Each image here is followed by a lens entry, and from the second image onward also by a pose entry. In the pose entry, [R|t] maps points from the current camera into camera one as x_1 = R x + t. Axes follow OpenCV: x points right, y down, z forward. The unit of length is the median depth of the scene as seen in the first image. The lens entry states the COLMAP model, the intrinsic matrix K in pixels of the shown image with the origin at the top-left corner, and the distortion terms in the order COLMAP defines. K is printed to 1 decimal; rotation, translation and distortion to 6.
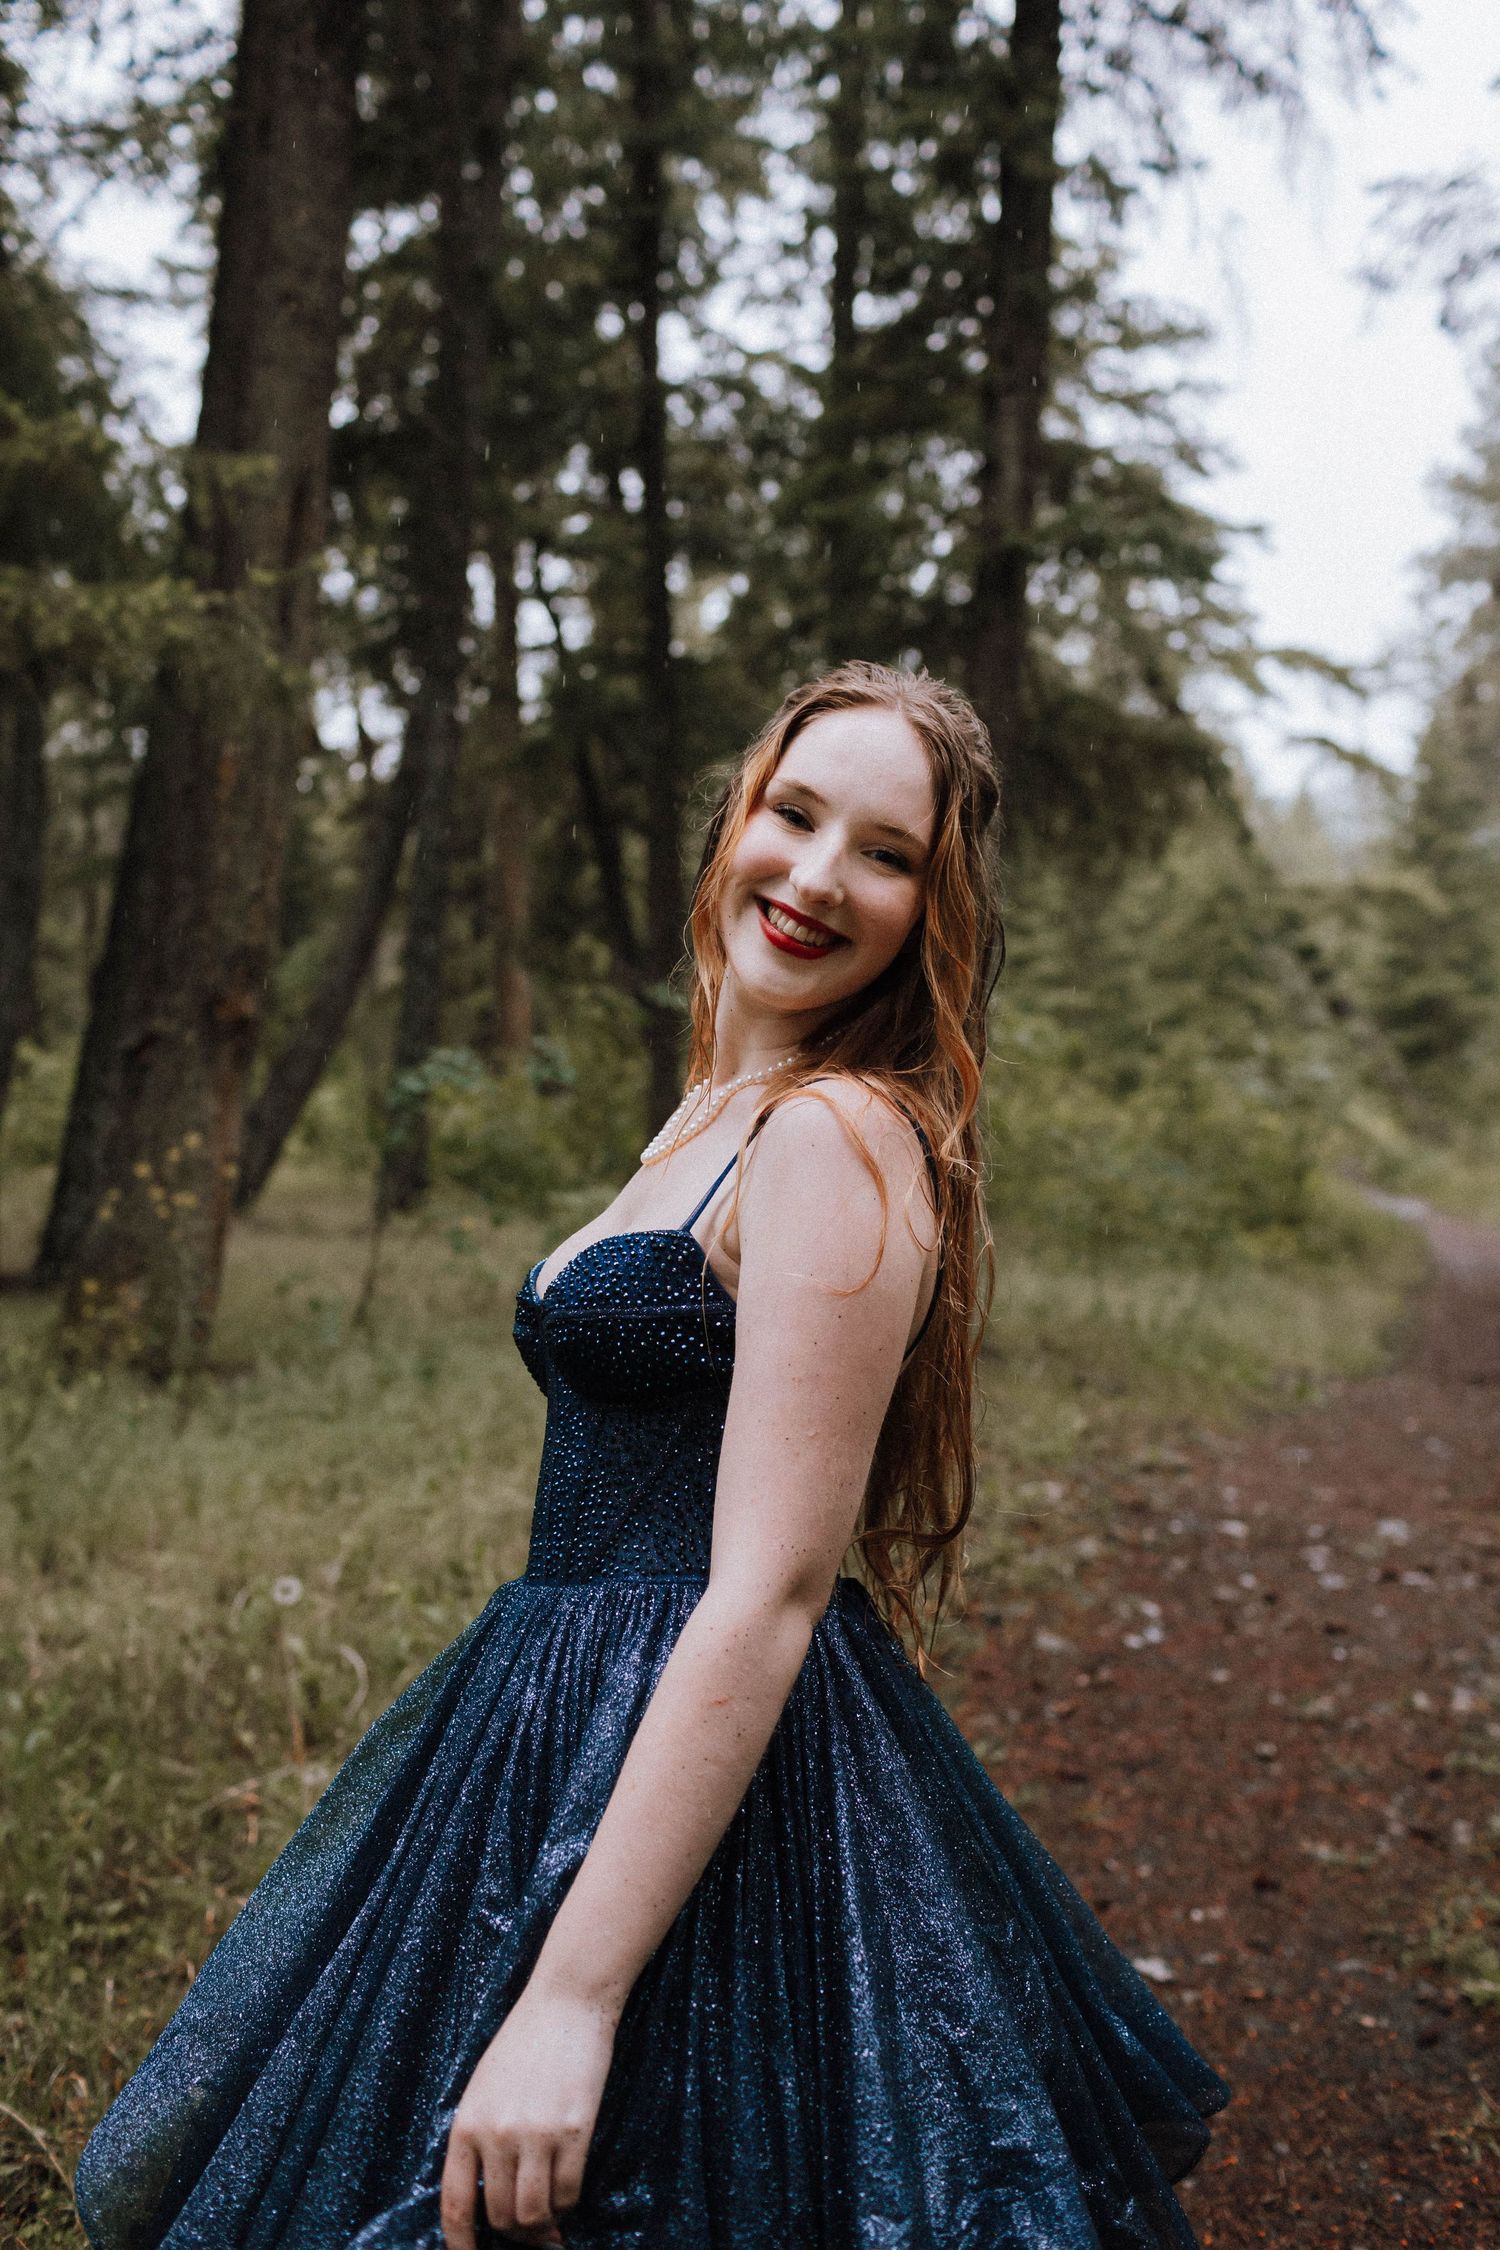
lens RADIAL K [[2257.5, 0, 750.0], [0, 2257.5, 1125.0], [0, 0, 1]] dist [0.010487, 0.016203]
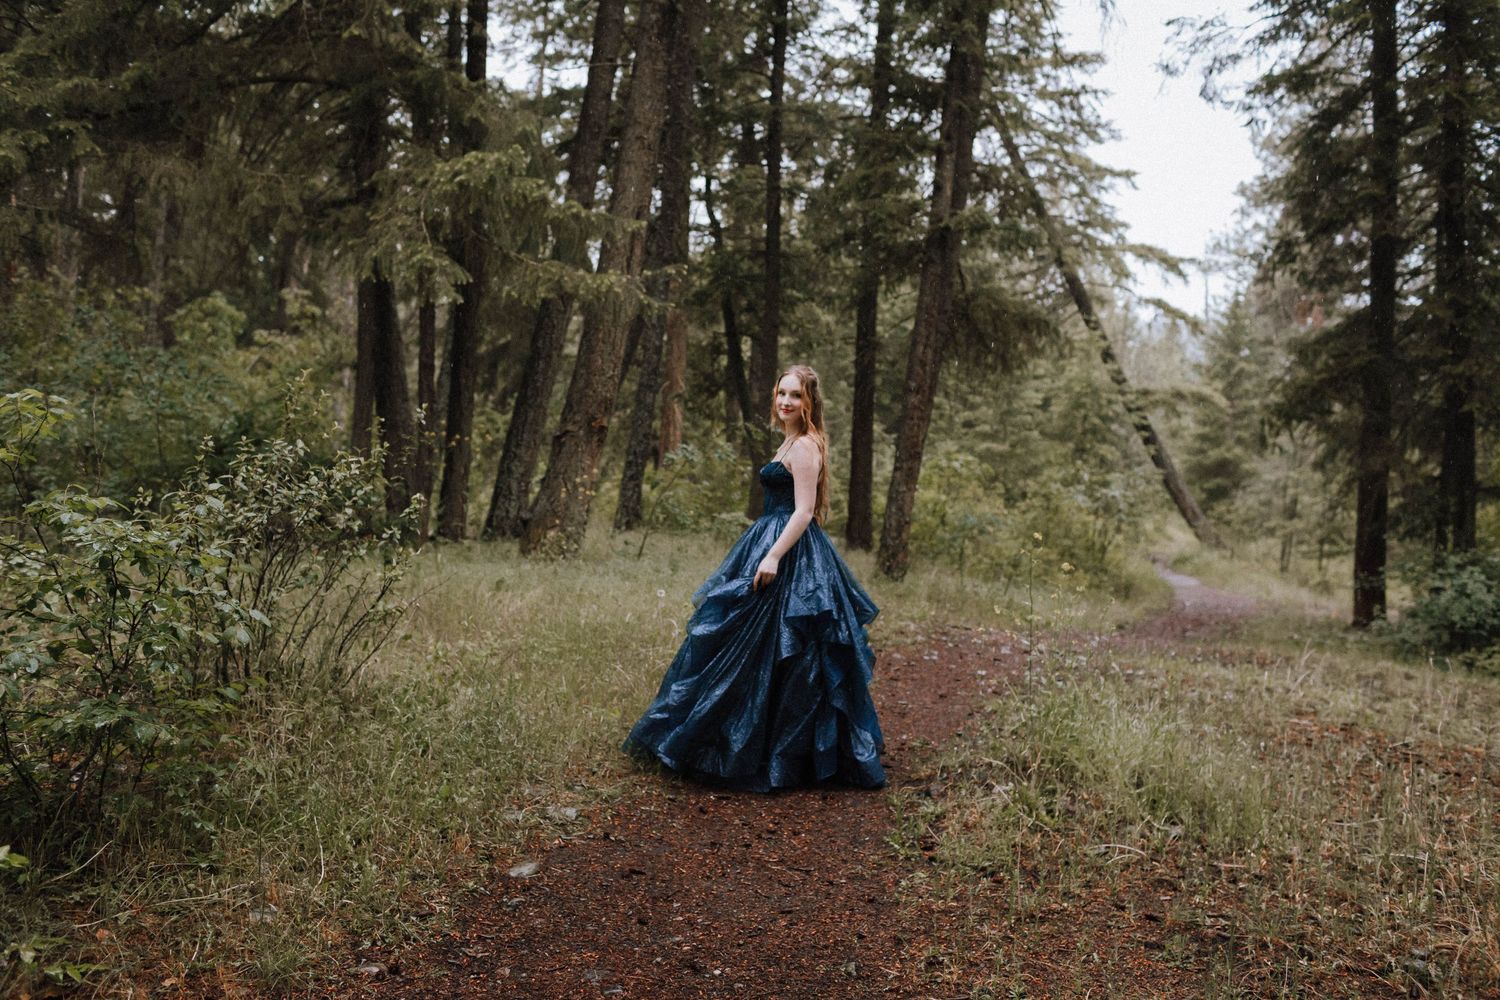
lens RADIAL K [[1453.7, 0, 747.0], [0, 1453.7, 538.0], [0, 0, 1]] dist [0.010584, 0.006535]
pose [[0.997357, 0.062051, -0.037802, -0.000019], [-0.061491, 0.997982, 0.015820, 0.006533], [0.038707, -0.013454, 0.999160, -0.098126]]
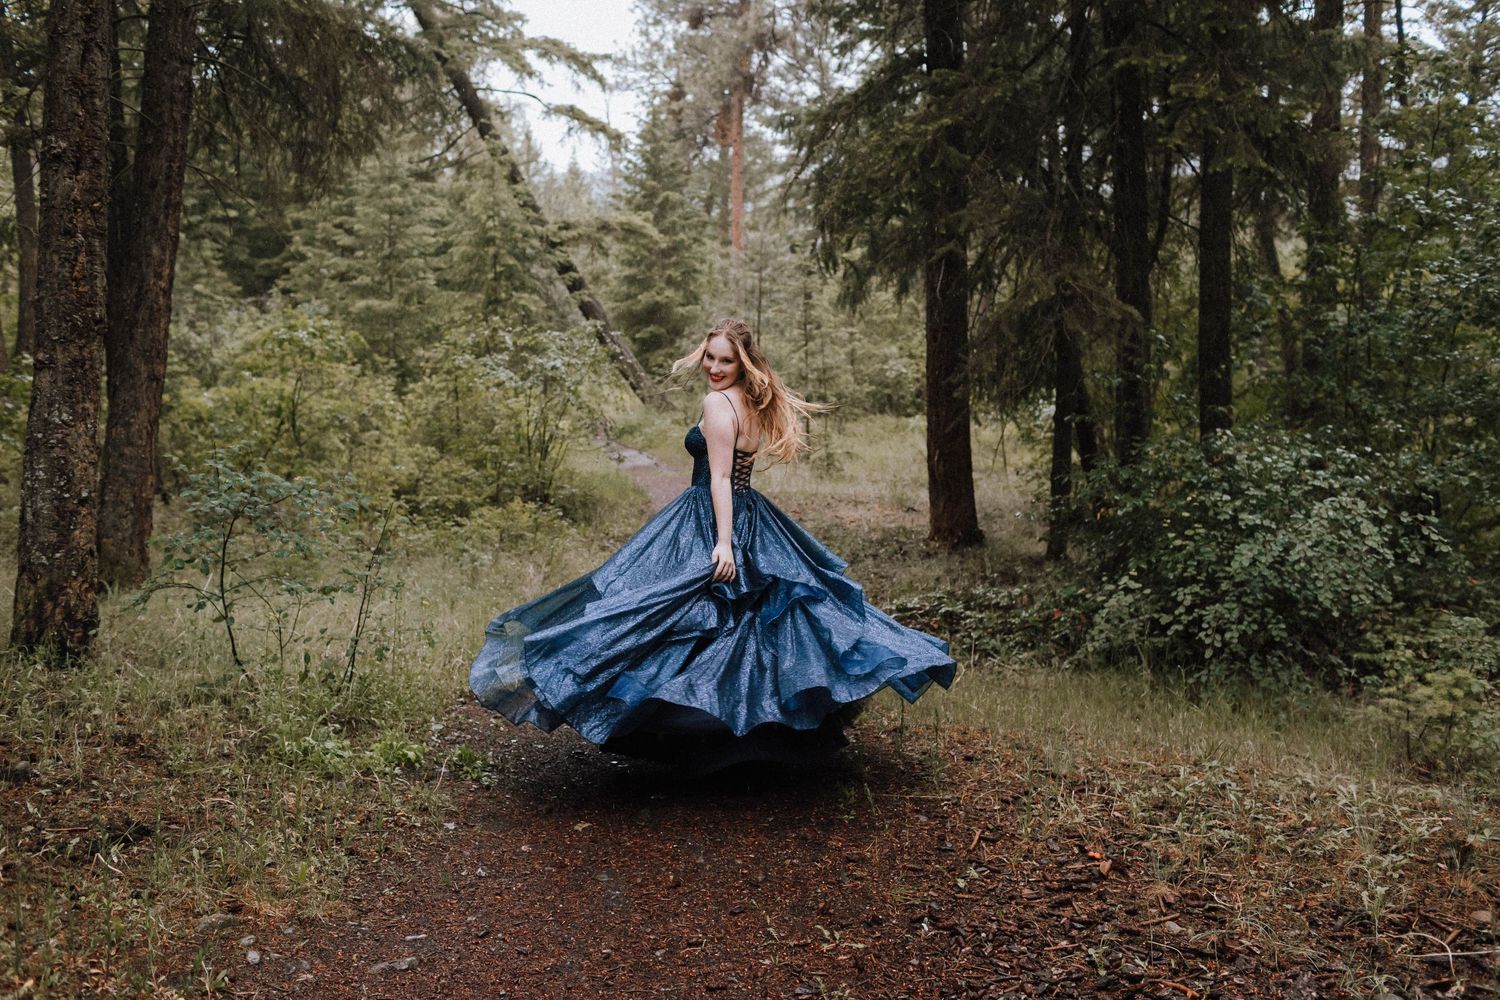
lens RADIAL K [[1525.0, 0, 750.0], [0, 1525.0, 500.0], [0, 0, 1]] dist [-0.012869, -0.003456]
pose [[0.939430, -0.044420, 0.339851, 0.036244], [0.020754, 0.997119, 0.072958, -0.003737], [-0.342112, -0.061485, 0.937645, 0.104230]]
